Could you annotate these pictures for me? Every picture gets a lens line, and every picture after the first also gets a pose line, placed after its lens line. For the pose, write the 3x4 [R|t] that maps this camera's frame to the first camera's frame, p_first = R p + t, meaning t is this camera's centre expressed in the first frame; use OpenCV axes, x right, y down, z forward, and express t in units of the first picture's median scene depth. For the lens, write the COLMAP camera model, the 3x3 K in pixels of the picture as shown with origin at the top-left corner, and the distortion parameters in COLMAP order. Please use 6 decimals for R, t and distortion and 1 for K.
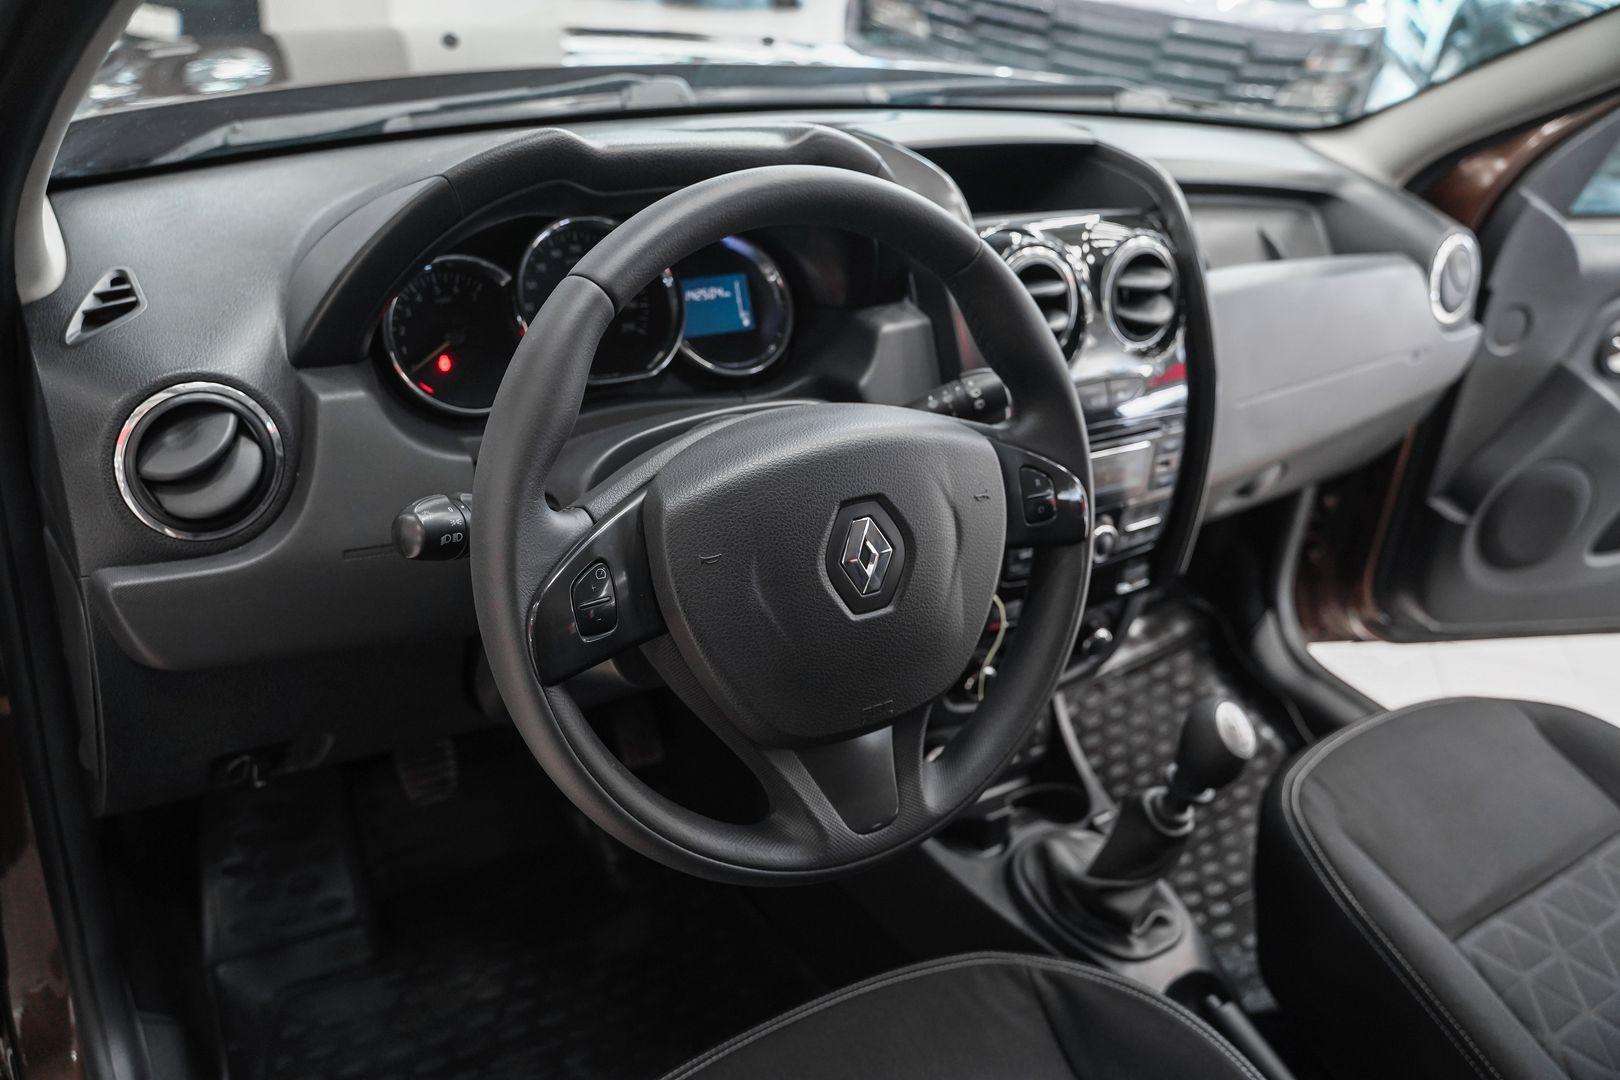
lens RADIAL K [[1306.8, 0, 810.0], [0, 1306.8, 540.0], [0, 0, 1]] dist [-0.128115, 0.106851]
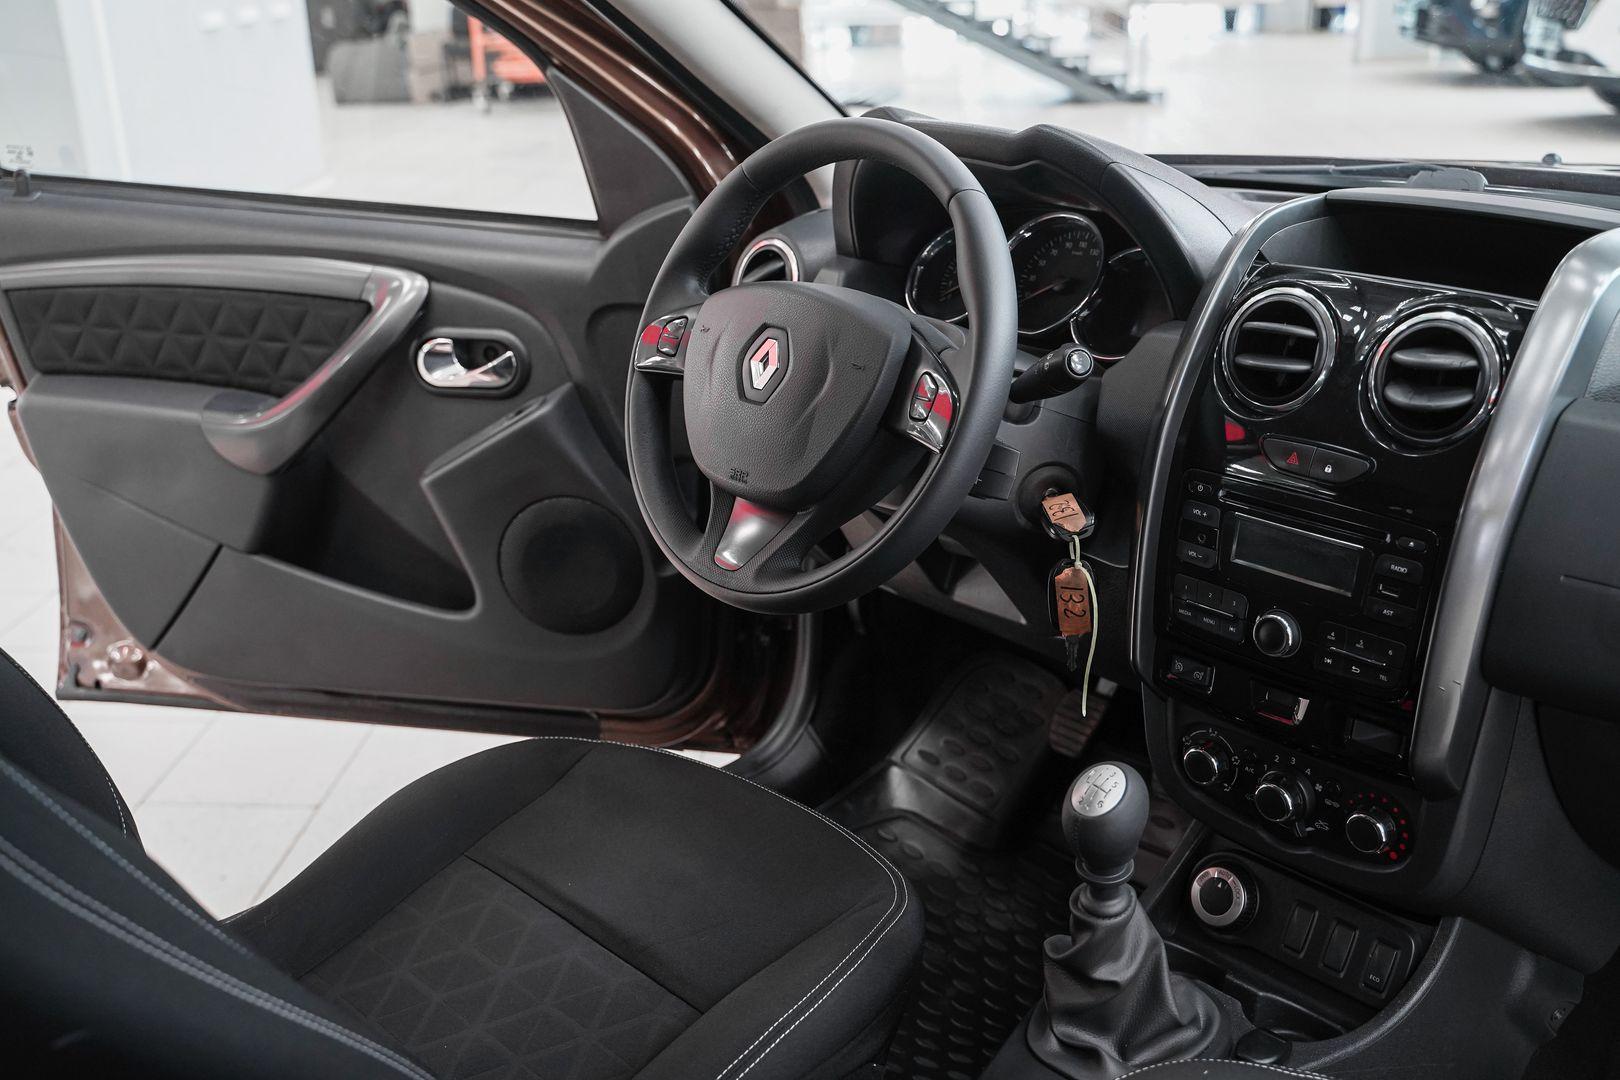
lens RADIAL K [[1670.1, 0, 810.0], [0, 1670.1, 540.0], [0, 0, 1]] dist [-0.042545, 0.130350]
pose [[0.158615, 0.224370, -0.961509, 1.222442], [-0.469392, 0.873883, 0.126489, -0.048119], [0.868627, 0.431262, 0.243929, 0.435847]]
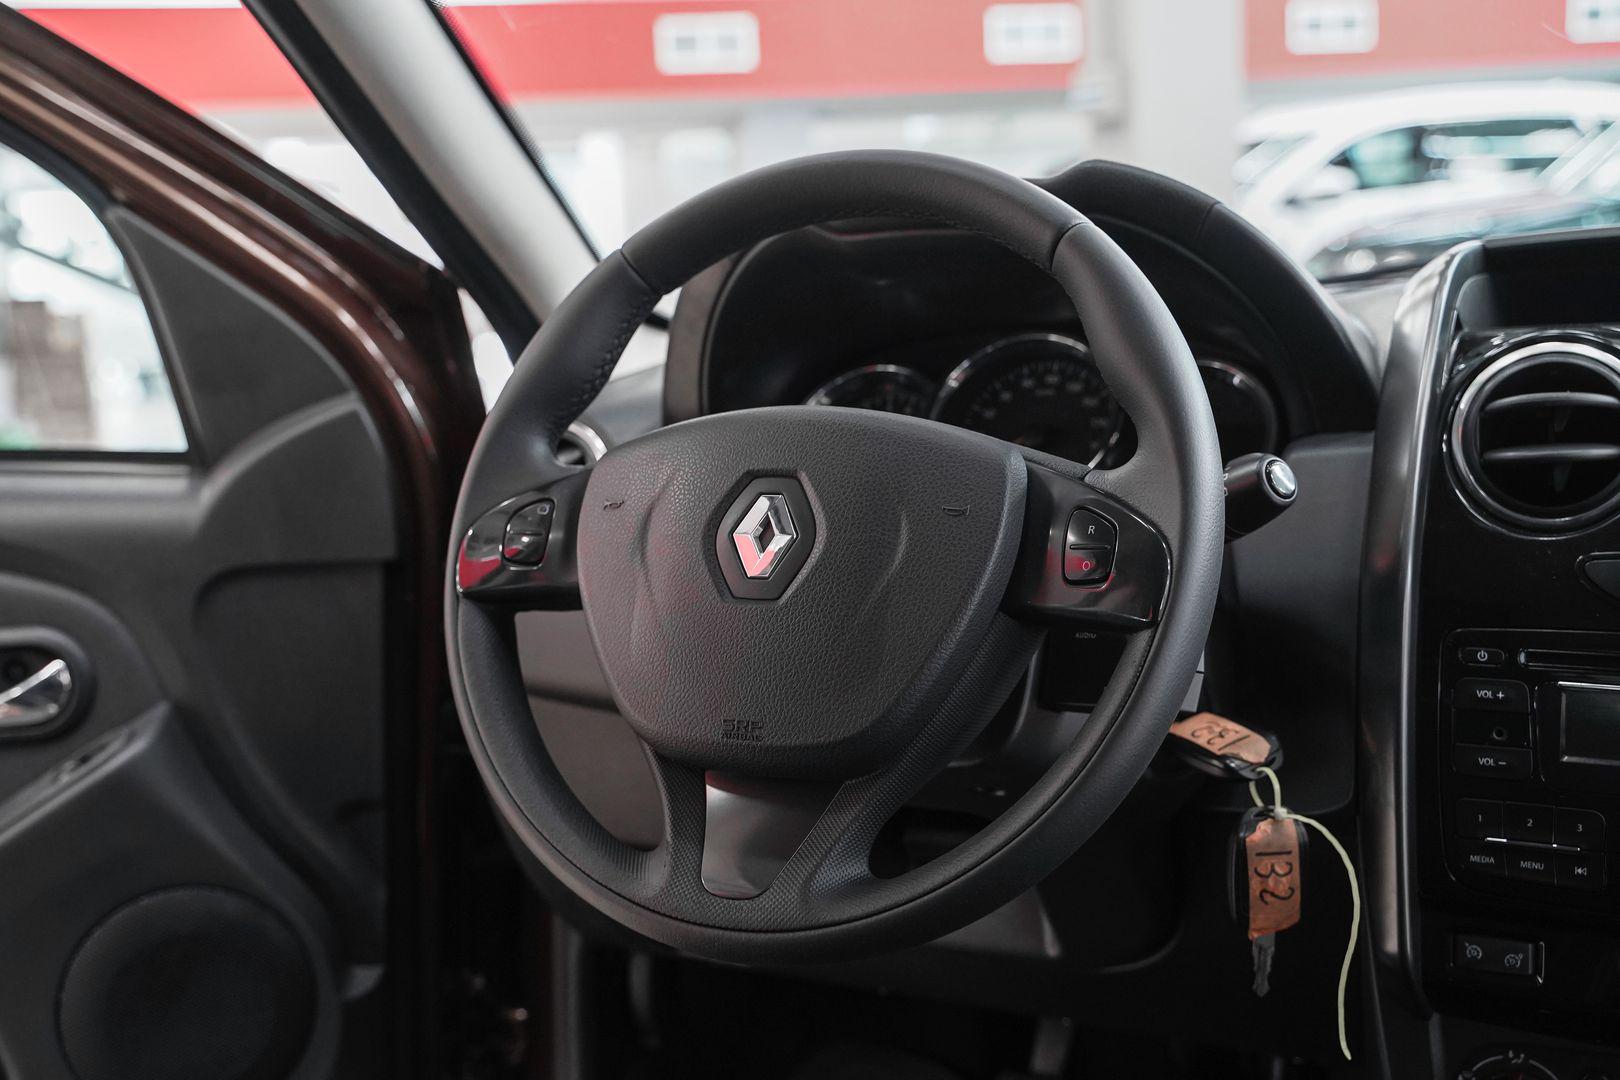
lens RADIAL K [[1984.2, 0, 776.1], [0, 1984.2, 534.4], [0, 0, 1]] dist [0.027850, 0.027540]
pose [[0.480093, -0.016746, -0.877058, 0.775314], [-0.353902, 0.911143, -0.211120, 0.184993], [0.802661, 0.411750, 0.431507, 0.285189]]
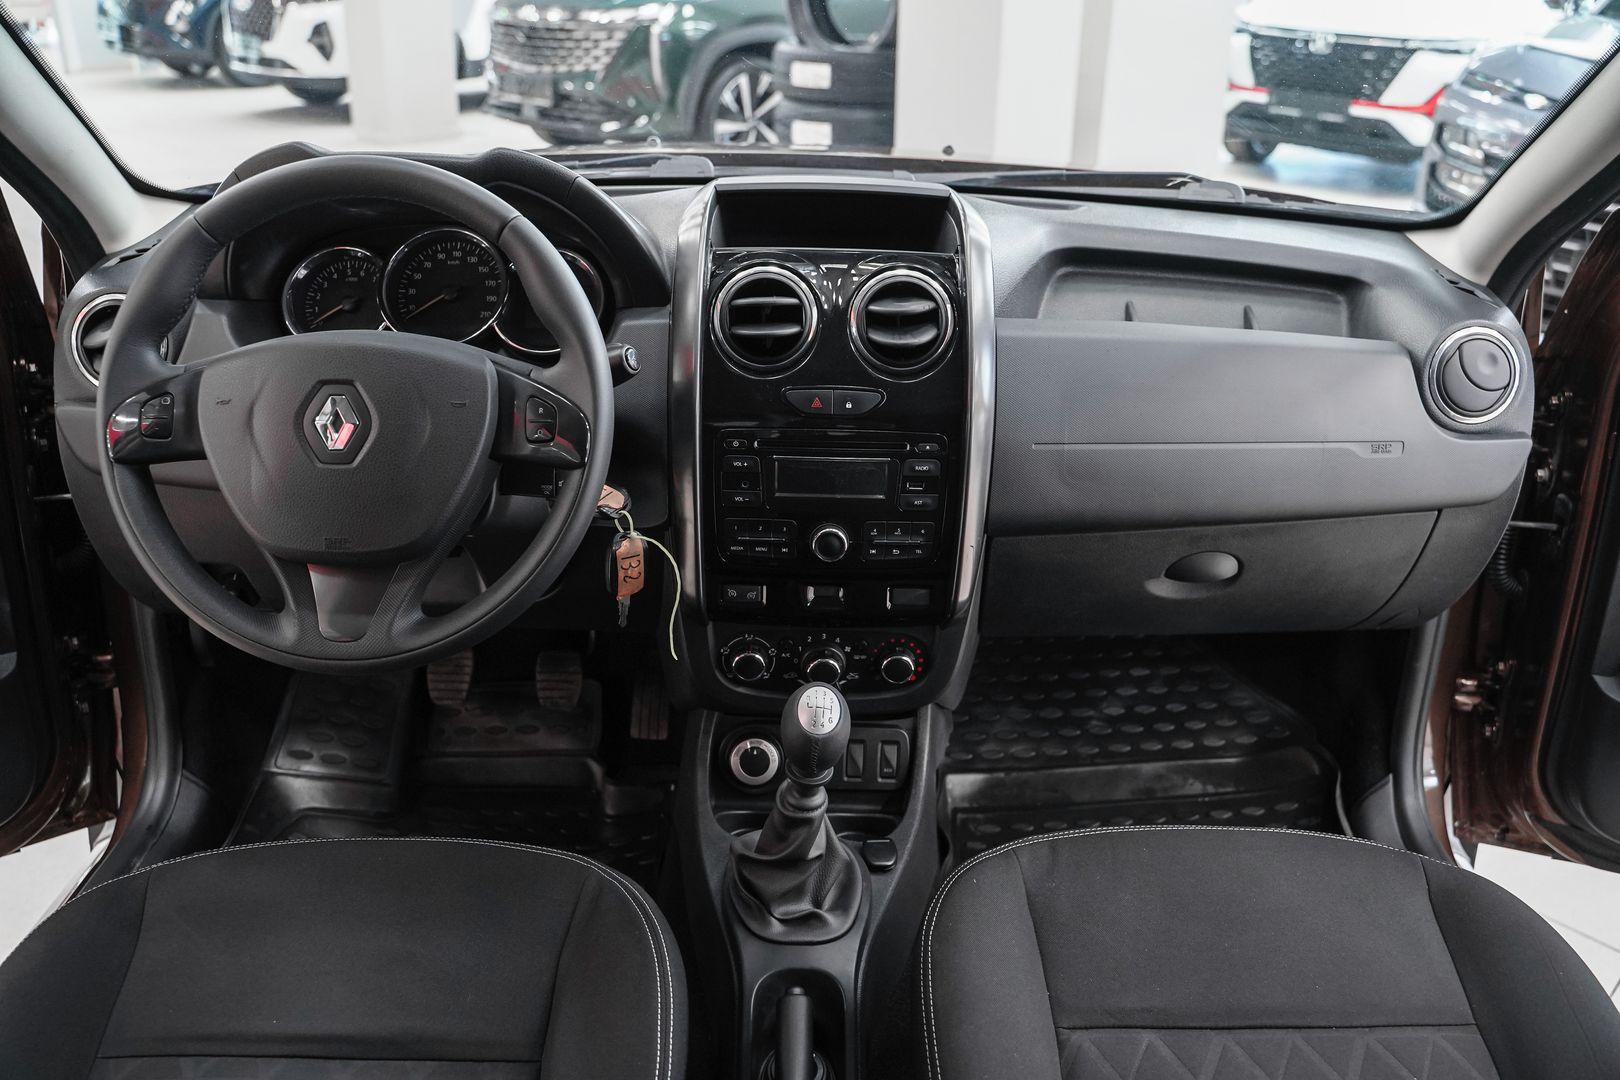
lens RADIAL K [[1306.8, 0, 810.0], [0, 1306.8, 540.0], [0, 0, 1]] dist [-0.128115, 0.106851]
pose [[0.841933, 0.133211, -0.522881, 0.774131], [-0.208110, 0.974238, -0.086894, 0.095794], [0.497835, 0.181975, 0.847965, 0.075912]]
